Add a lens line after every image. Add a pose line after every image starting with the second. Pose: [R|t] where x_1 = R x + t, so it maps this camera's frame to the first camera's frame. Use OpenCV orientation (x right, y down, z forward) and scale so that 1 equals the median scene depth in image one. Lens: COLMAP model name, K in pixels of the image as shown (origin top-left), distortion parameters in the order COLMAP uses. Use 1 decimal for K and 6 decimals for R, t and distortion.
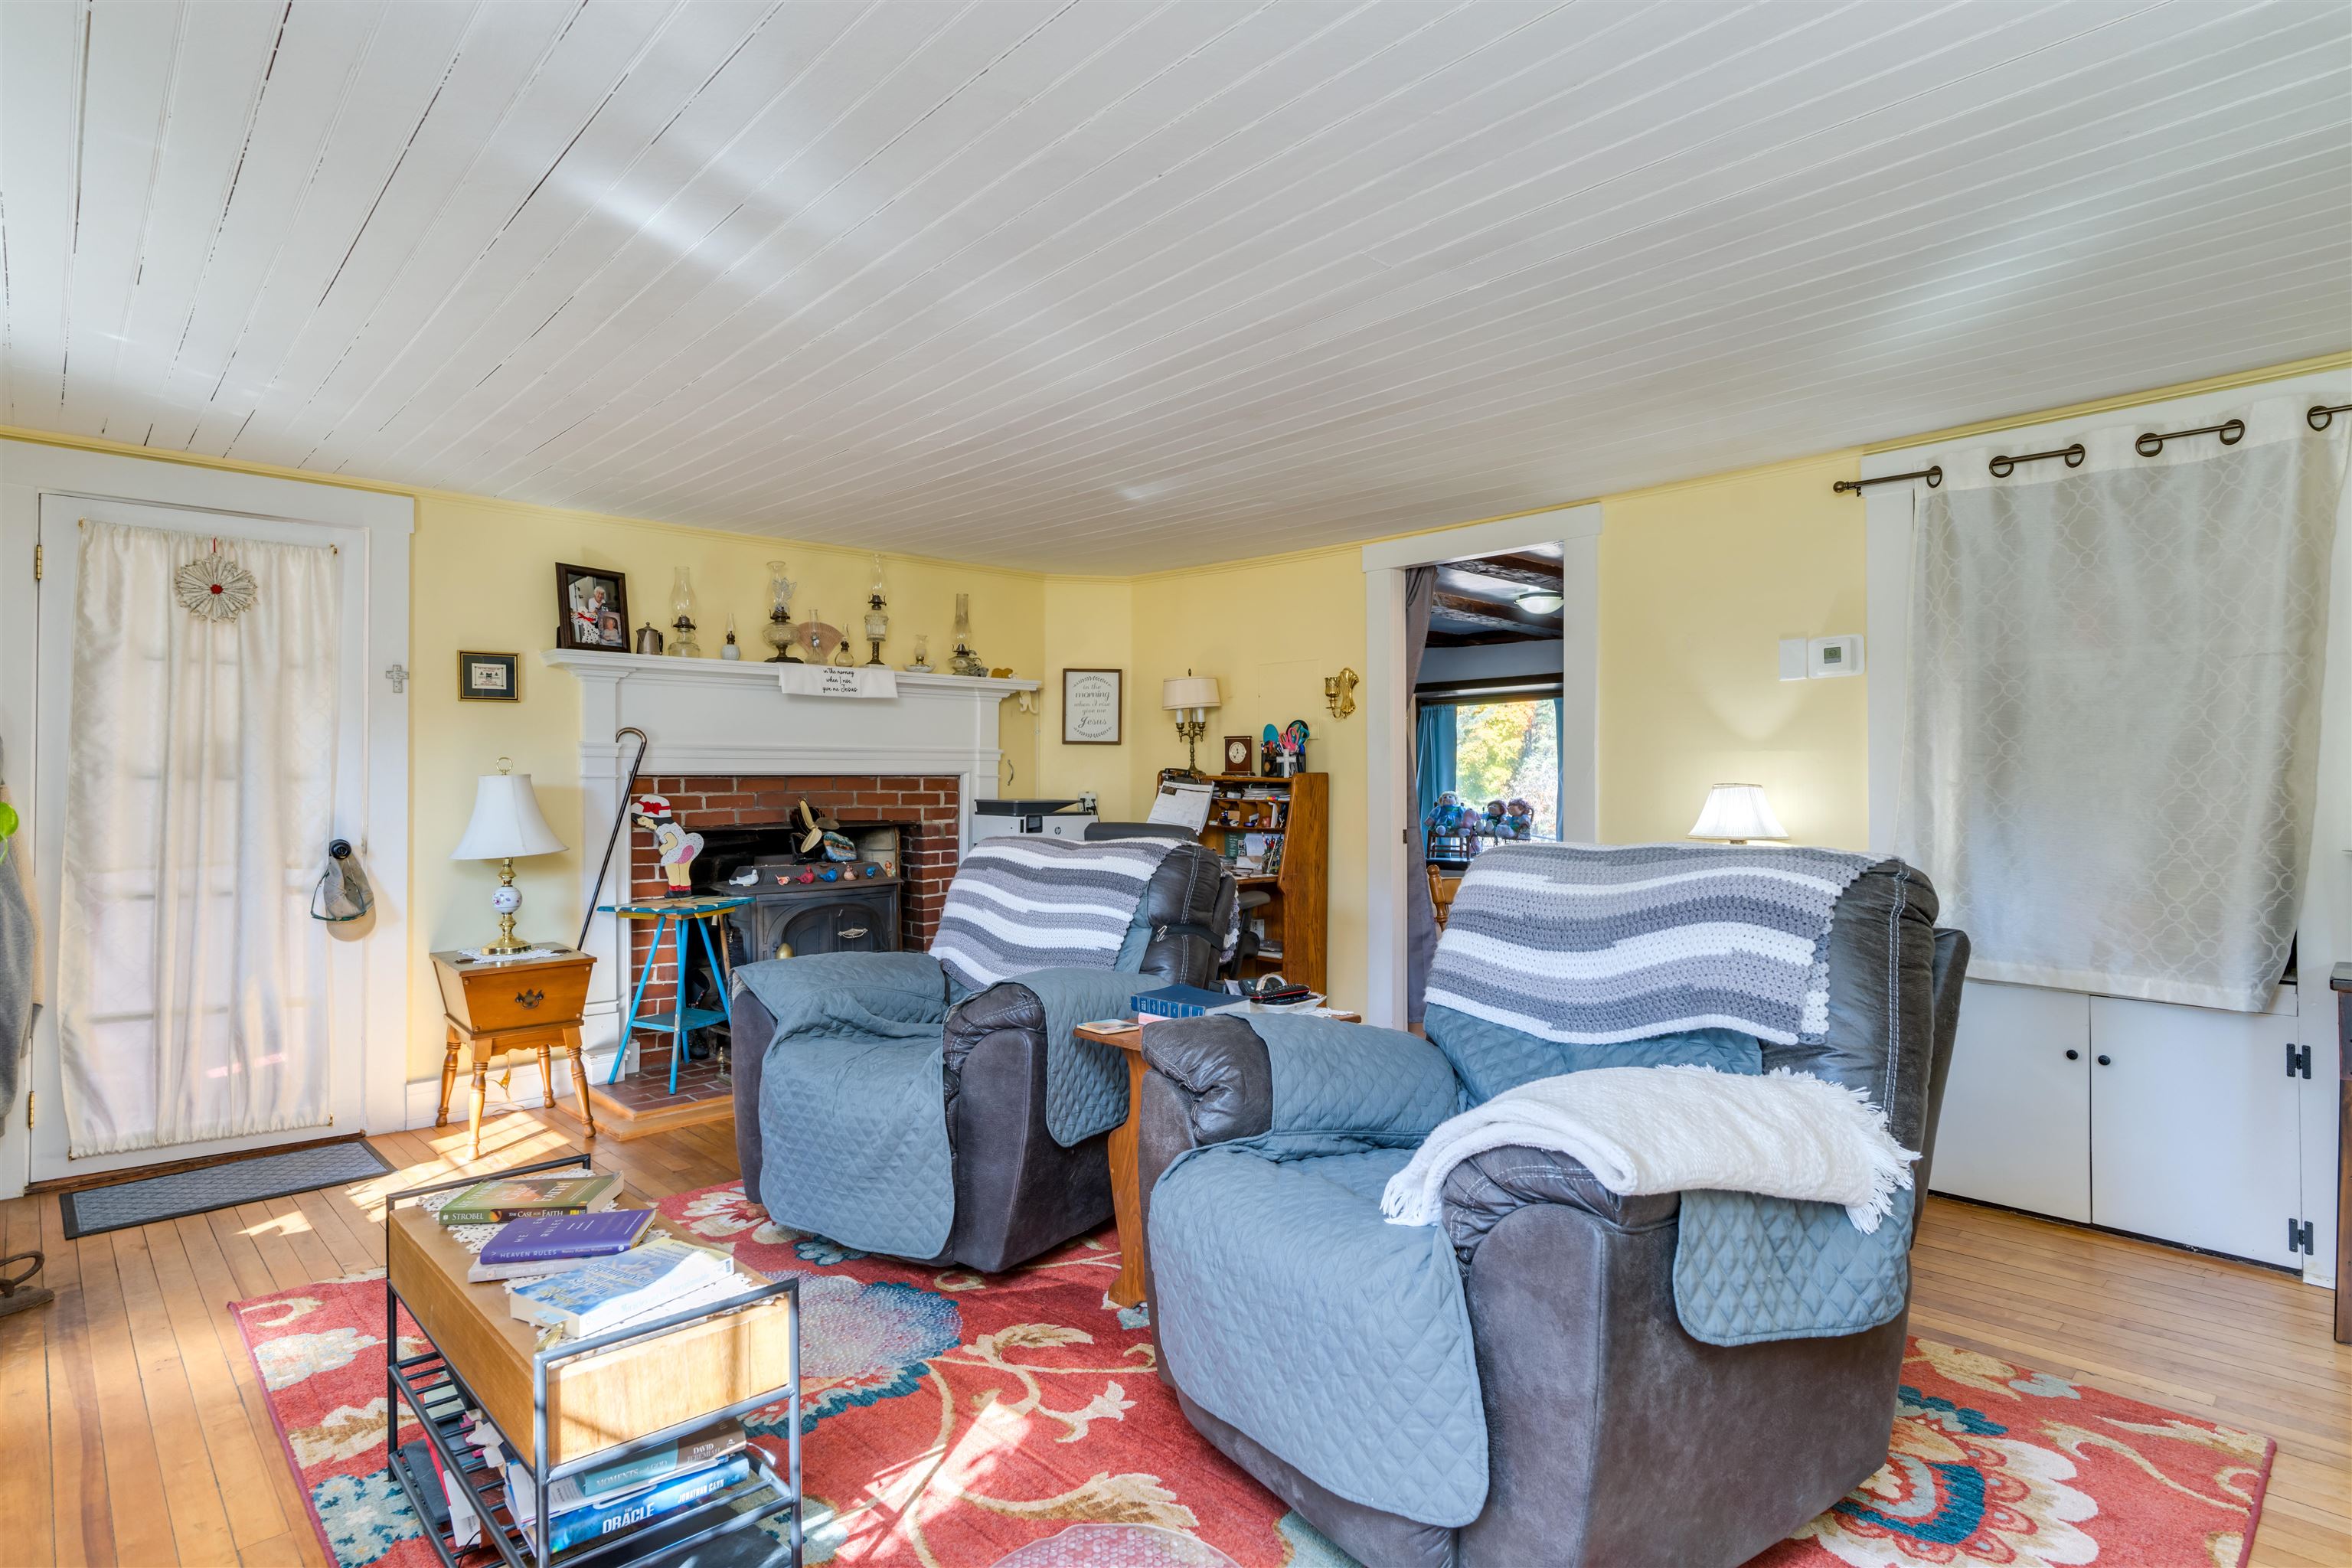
lens RADIAL K [[1210.1, 0, 1169.1], [0, 1210.1, 784.7], [0, 0, 1]] dist [-0.006590, 0.005543]
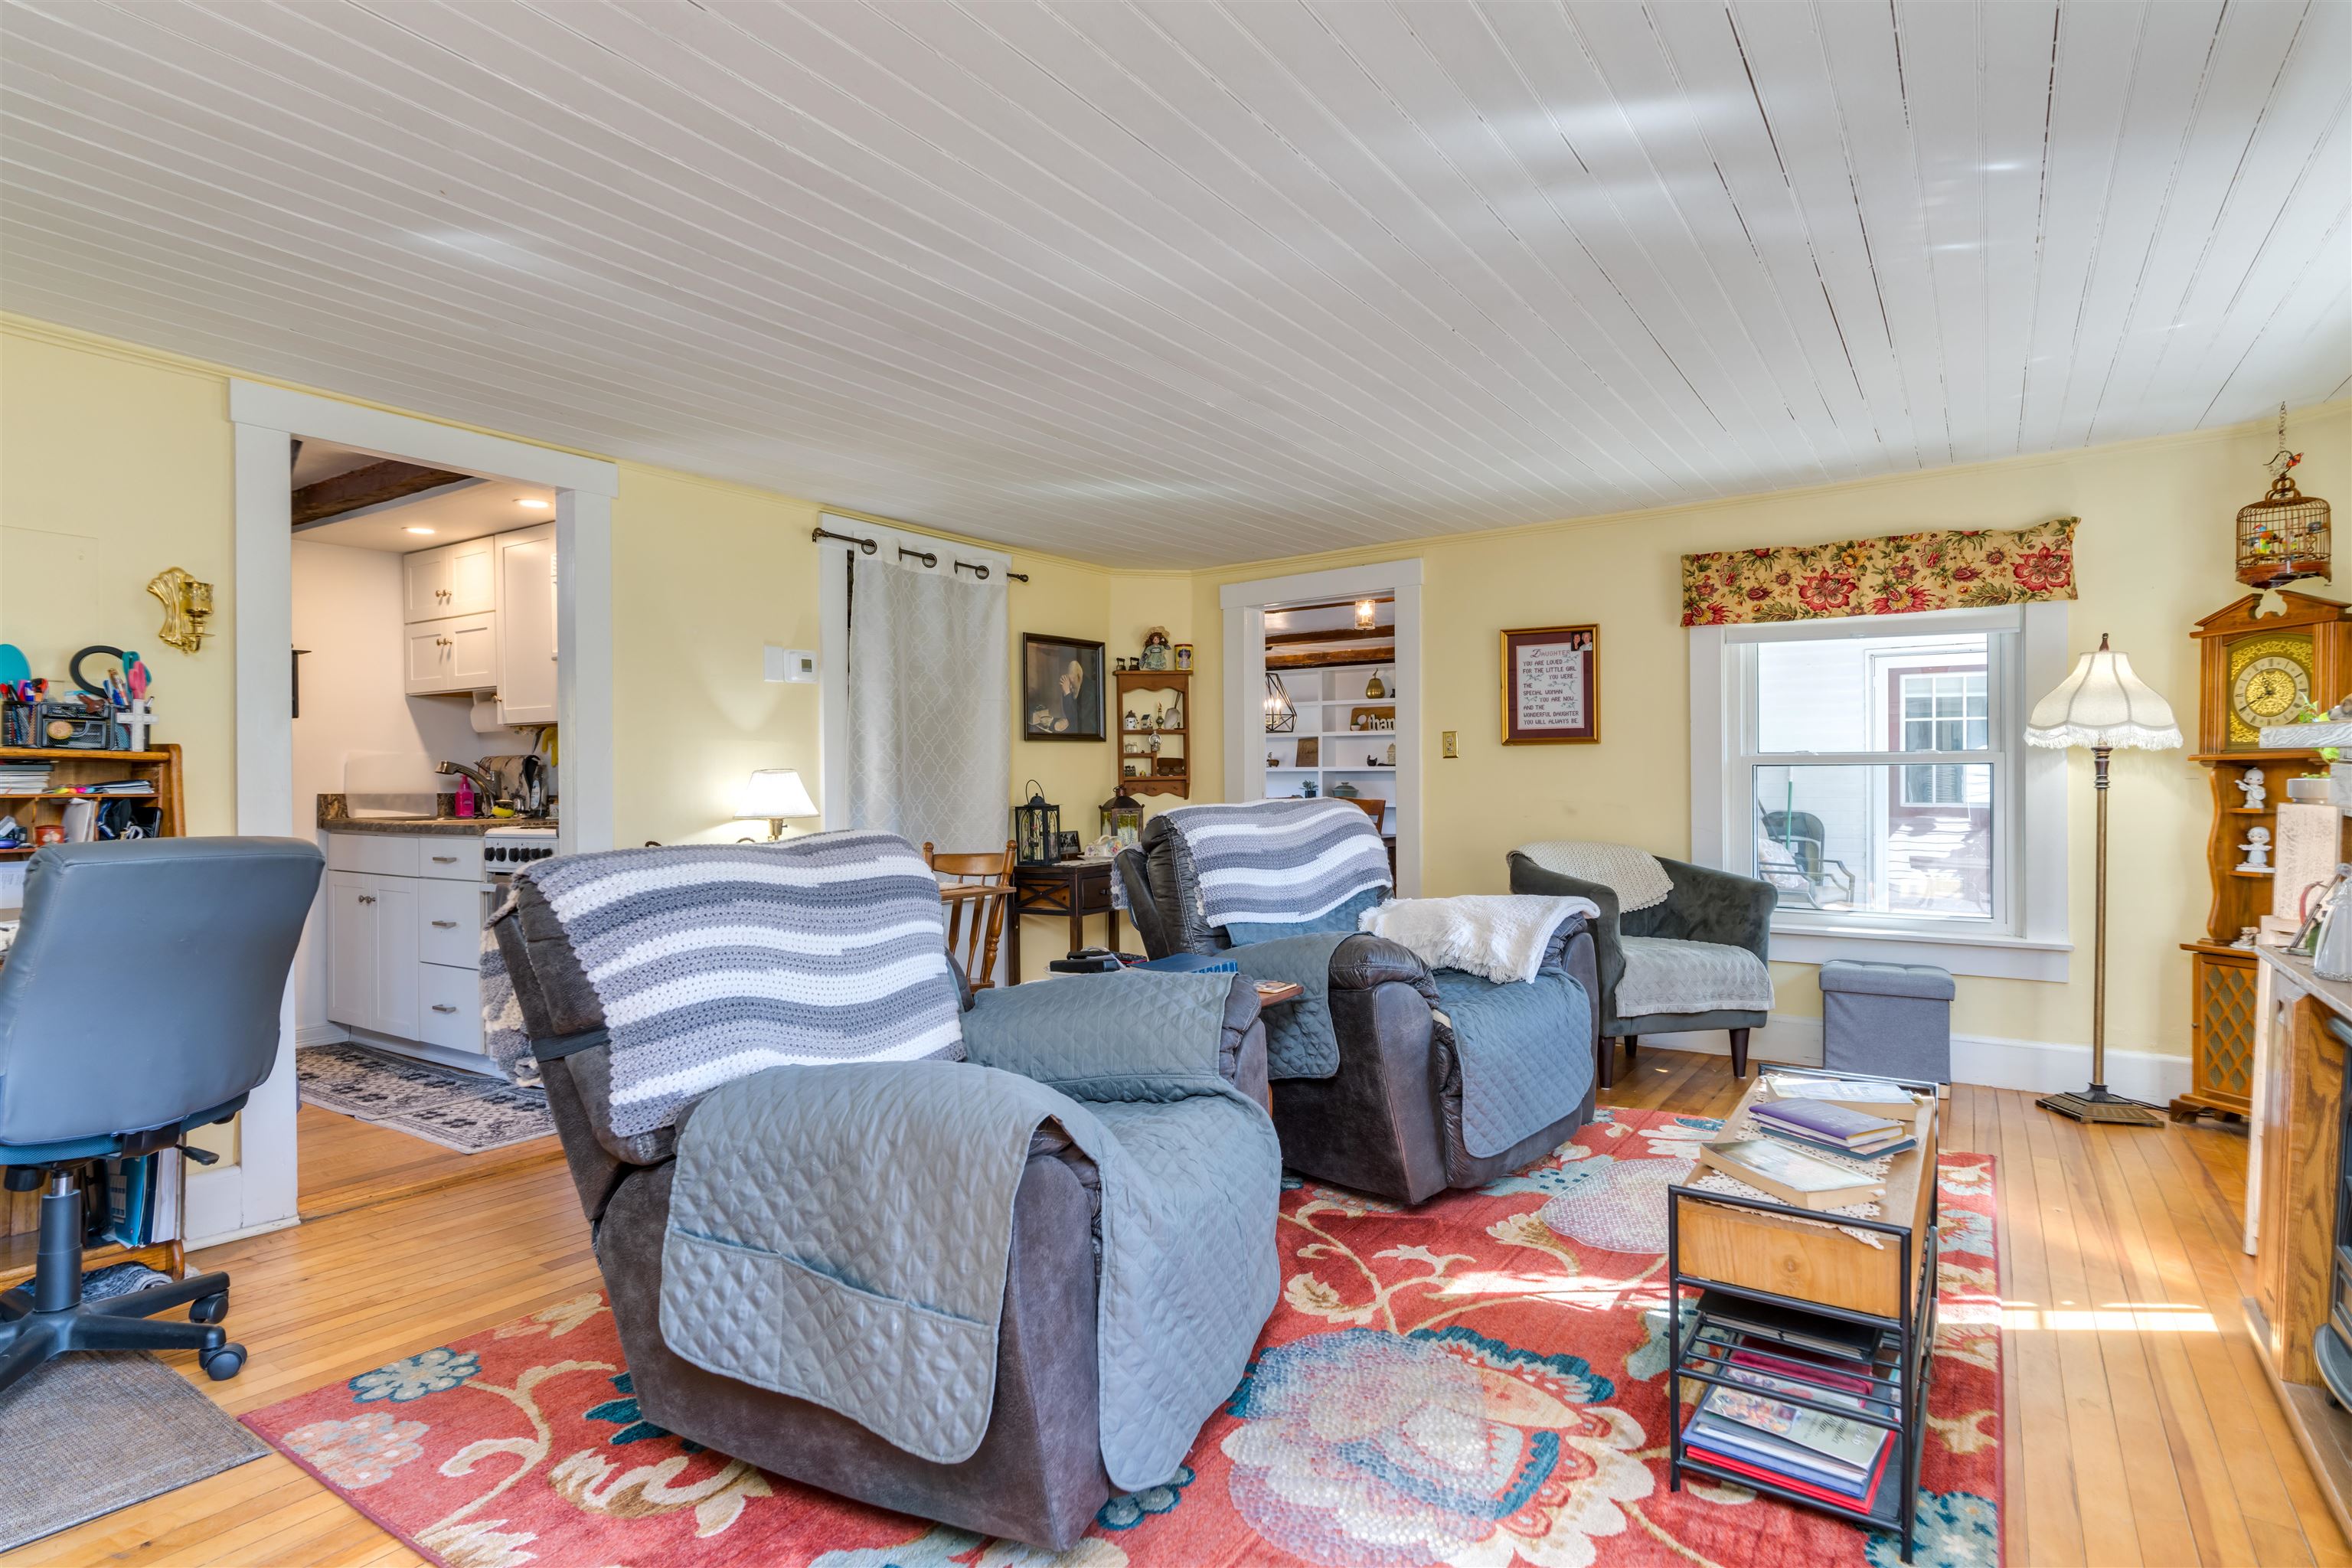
lens RADIAL K [[1210.1, 0, 1168.4], [0, 1210.1, 781.9], [0, 0, 1]] dist [-0.006590, 0.005543]
pose [[-0.219599, 0.003000, 0.975586, -1.179328], [0.006019, 0.999980, -0.001720, 0.025054], [-0.975572, 0.005495, -0.219613, 1.467870]]
